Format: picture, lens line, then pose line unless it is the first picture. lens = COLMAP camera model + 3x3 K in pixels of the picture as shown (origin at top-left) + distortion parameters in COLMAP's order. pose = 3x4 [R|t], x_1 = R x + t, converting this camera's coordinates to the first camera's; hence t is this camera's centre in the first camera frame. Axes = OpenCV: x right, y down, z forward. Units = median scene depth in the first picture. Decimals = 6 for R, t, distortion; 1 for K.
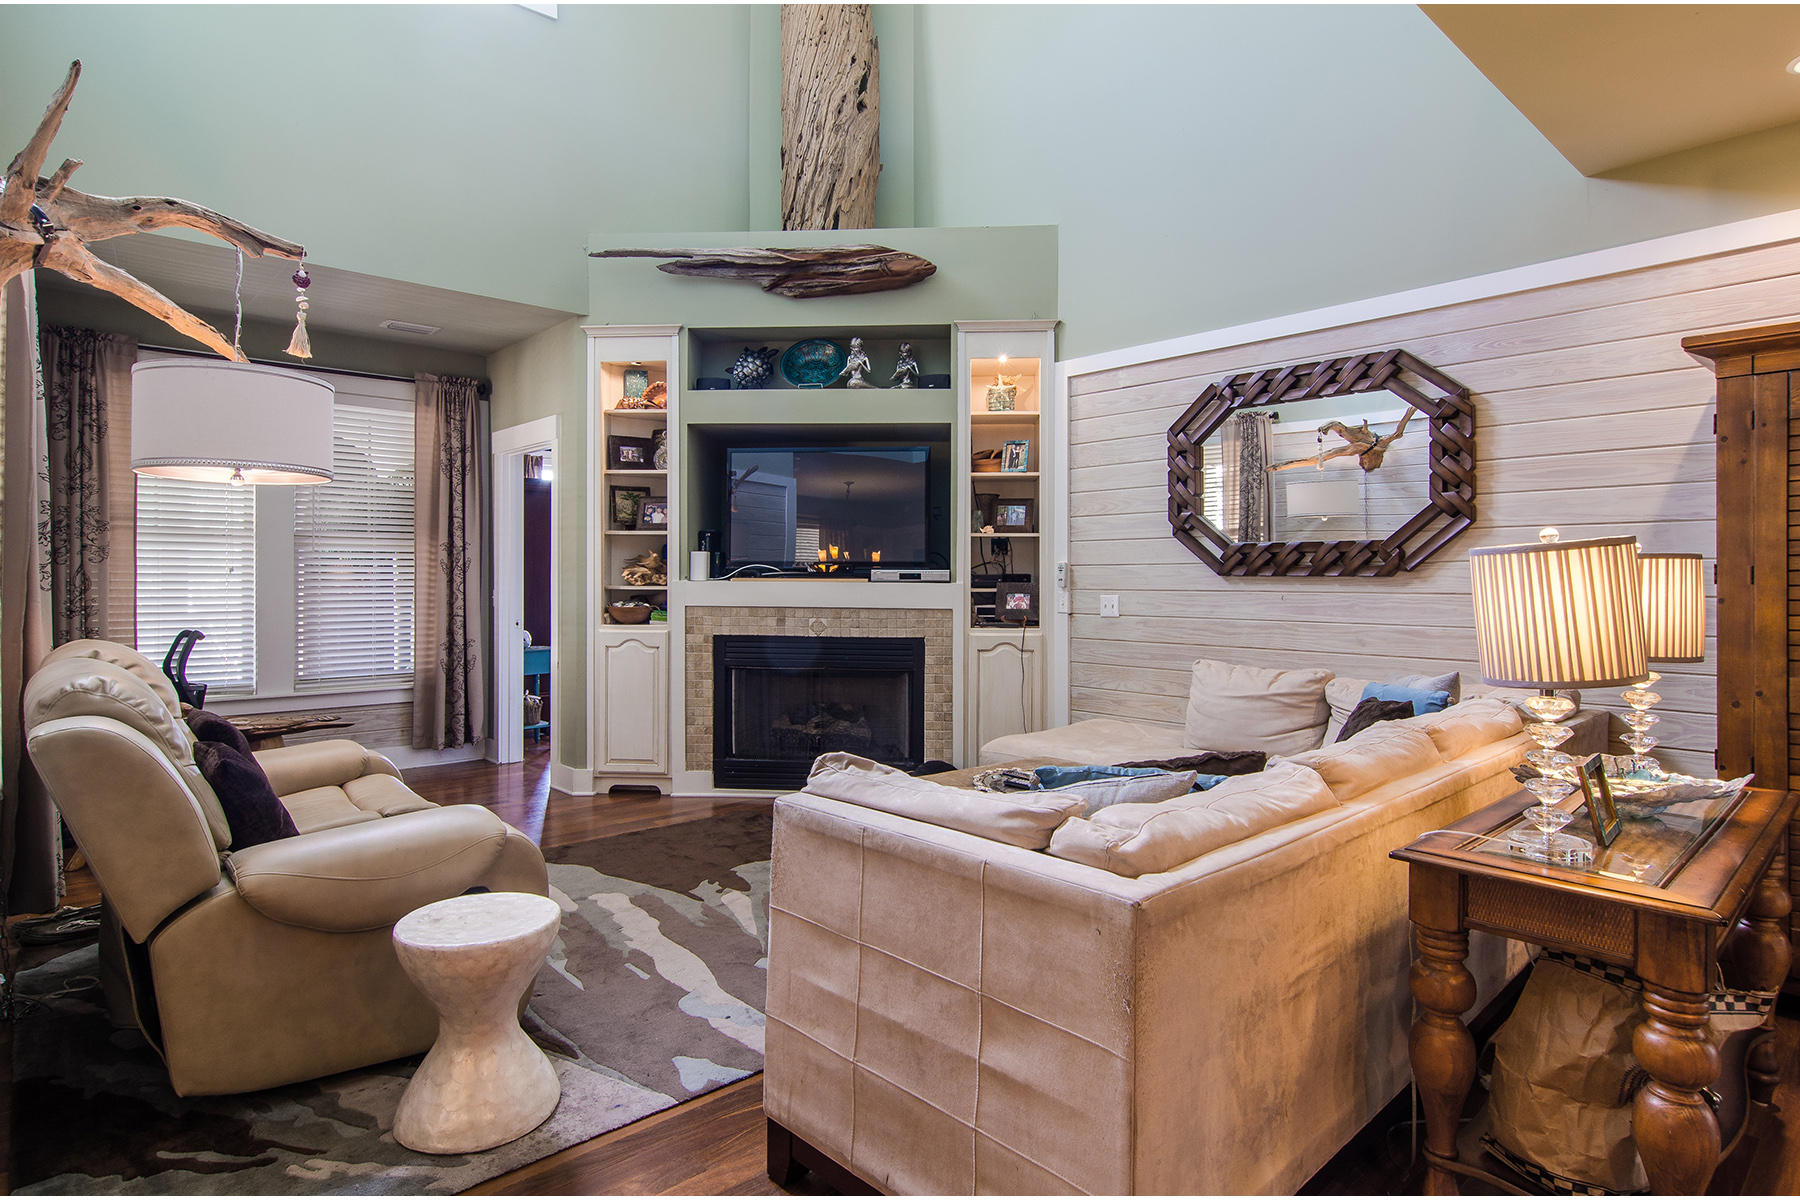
lens RADIAL K [[968.7, 0, 894.9], [0, 968.7, 586.5], [0, 0, 1]] dist [0.000597, -0.000014]
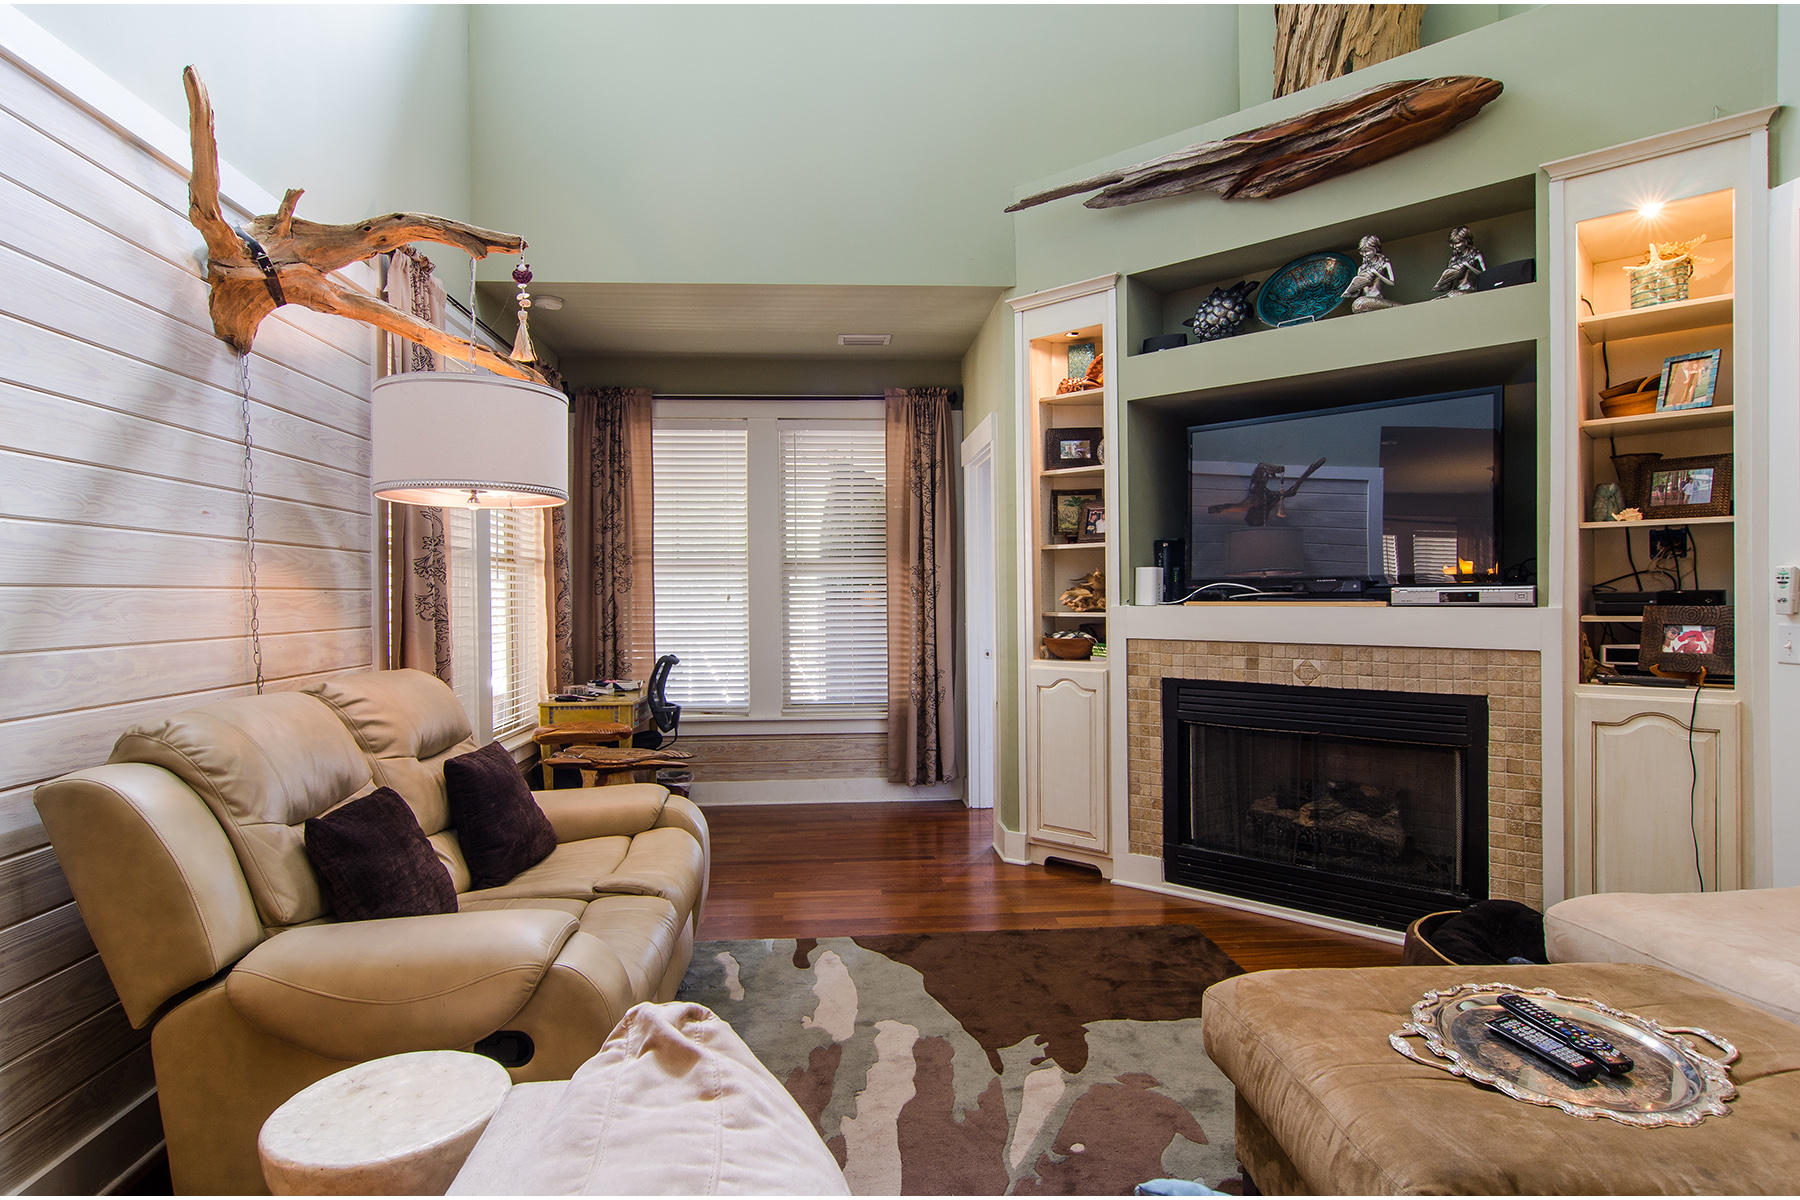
lens RADIAL K [[968.7, 0, 900.3], [0, 968.7, 611.1], [0, 0, 1]] dist [0.000597, -0.000014]
pose [[0.784190, -0.001651, -0.620518, 0.119097], [0.003563, 0.999992, 0.001841, -0.003729], [0.620510, -0.003655, 0.784190, 0.284981]]
